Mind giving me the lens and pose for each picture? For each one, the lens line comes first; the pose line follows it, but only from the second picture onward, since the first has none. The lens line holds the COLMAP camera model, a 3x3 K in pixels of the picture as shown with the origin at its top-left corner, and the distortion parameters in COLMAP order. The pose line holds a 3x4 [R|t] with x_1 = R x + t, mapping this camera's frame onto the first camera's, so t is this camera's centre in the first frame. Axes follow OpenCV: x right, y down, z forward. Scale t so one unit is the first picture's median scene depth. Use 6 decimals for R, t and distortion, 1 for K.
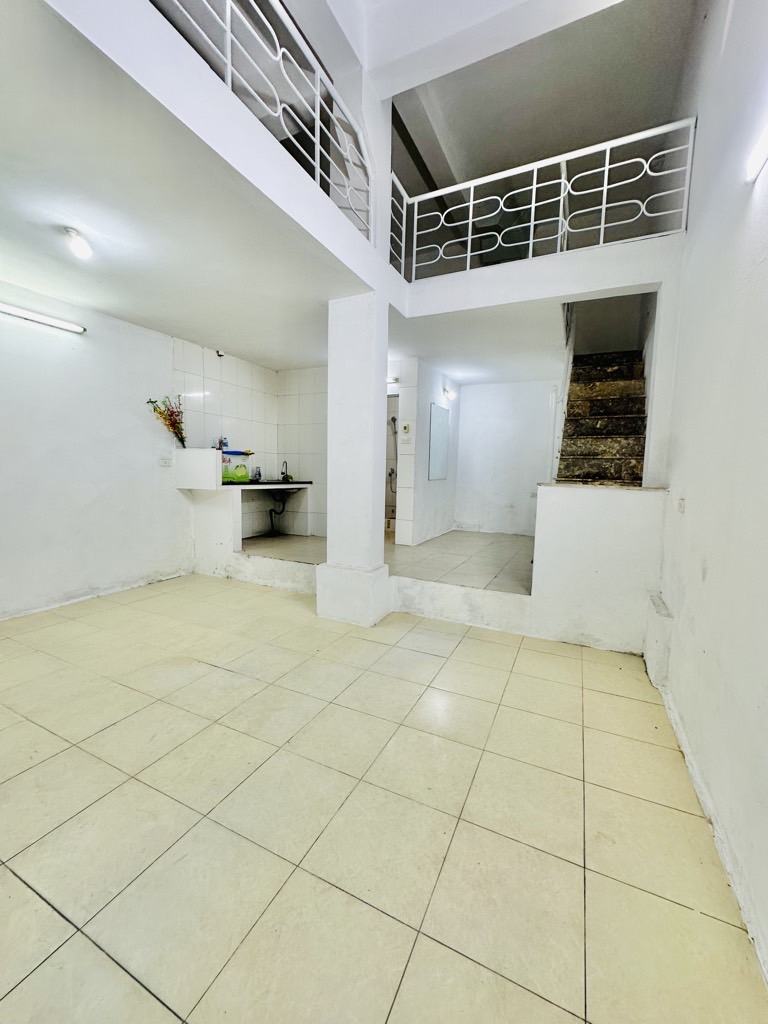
lens RADIAL K [[410.8, 0, 385.5], [0, 410.8, 512.3], [0, 0, 1]] dist [-0.002391, 0.000179]
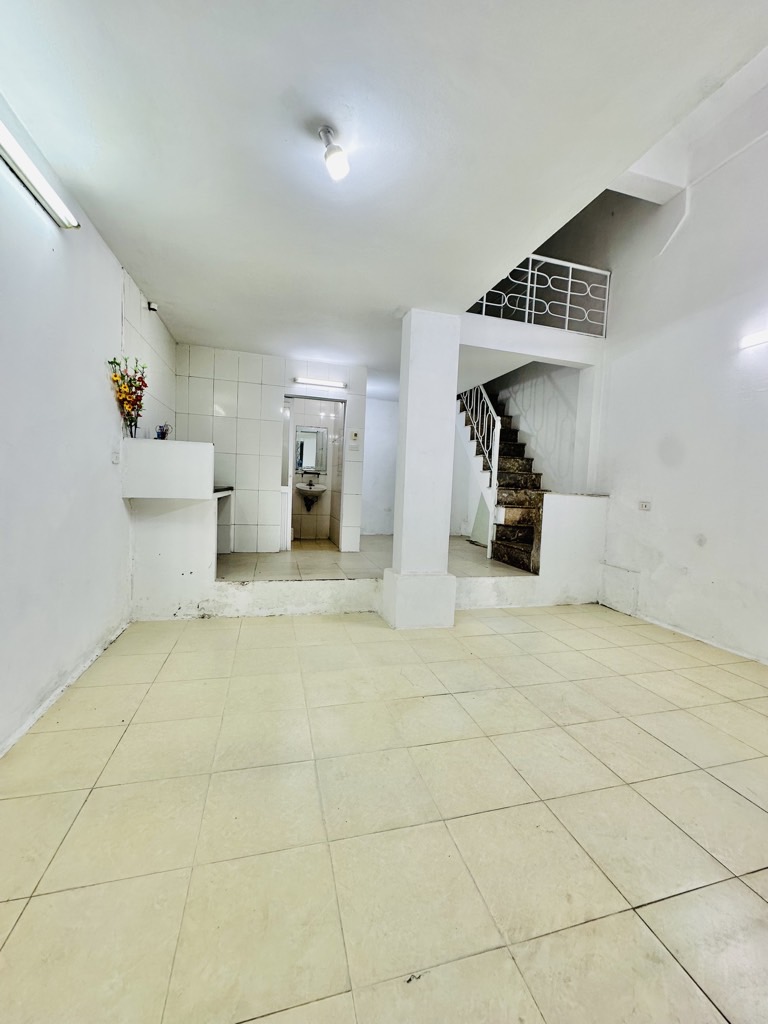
lens RADIAL K [[410.6, 0, 384.0], [0, 410.6, 512.0], [0, 0, 1]] dist [-0.001184, 0.000469]
pose [[0.746567, -0.033046, 0.664489, -0.716346], [0.038675, 0.999232, 0.006241, -0.025754], [-0.664185, 0.021040, 0.747272, 0.259166]]
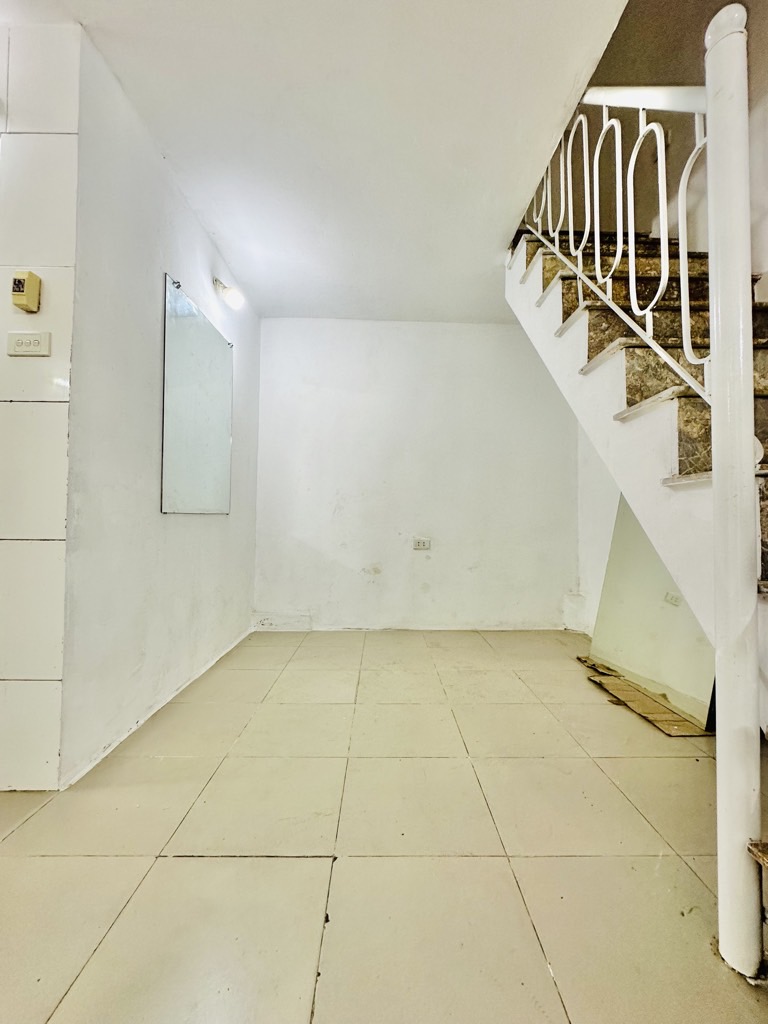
lens RADIAL K [[410.6, 0, 384.0], [0, 410.6, 512.0], [0, 0, 1]] dist [-0.001184, 0.000469]
pose [[0.892880, -0.008343, 0.450218, 0.157499], [0.058646, 0.993467, -0.097898, -0.054826], [-0.446460, 0.113815, 0.887536, 0.888447]]
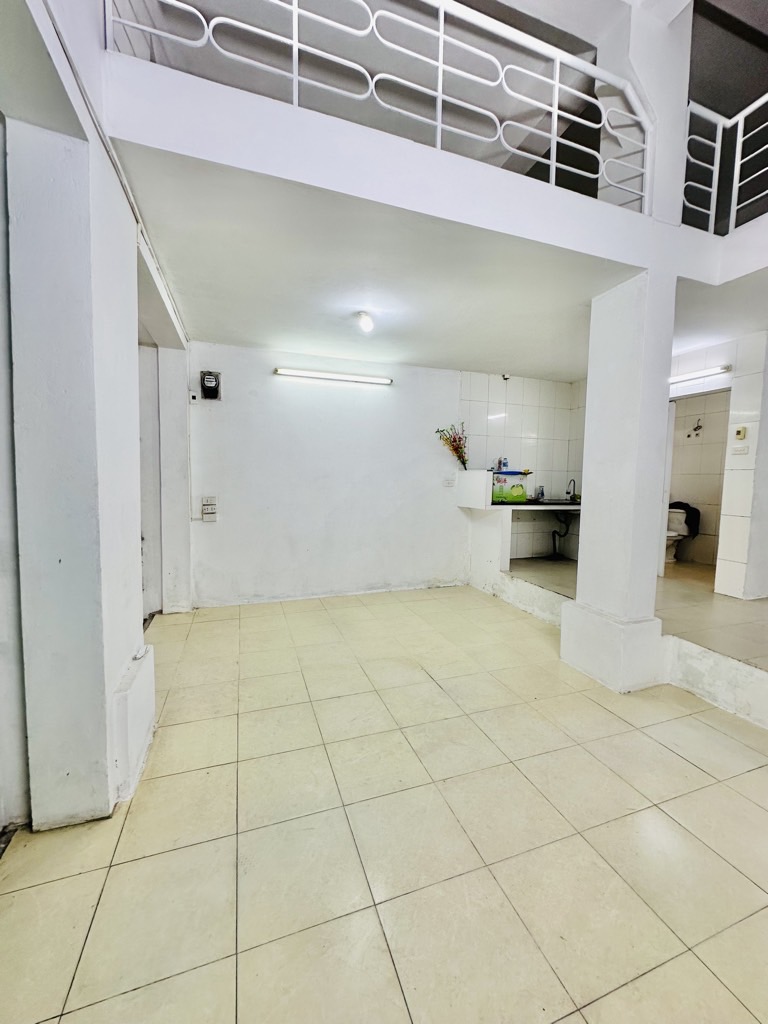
lens RADIAL K [[410.6, 0, 384.0], [0, 410.6, 512.0], [0, 0, 1]] dist [-0.001184, 0.000469]
pose [[0.708574, 0.046953, -0.704073, 0.149034], [-0.069598, 0.997569, -0.003518, -0.028408], [0.702196, 0.051496, 0.710119, 0.084436]]
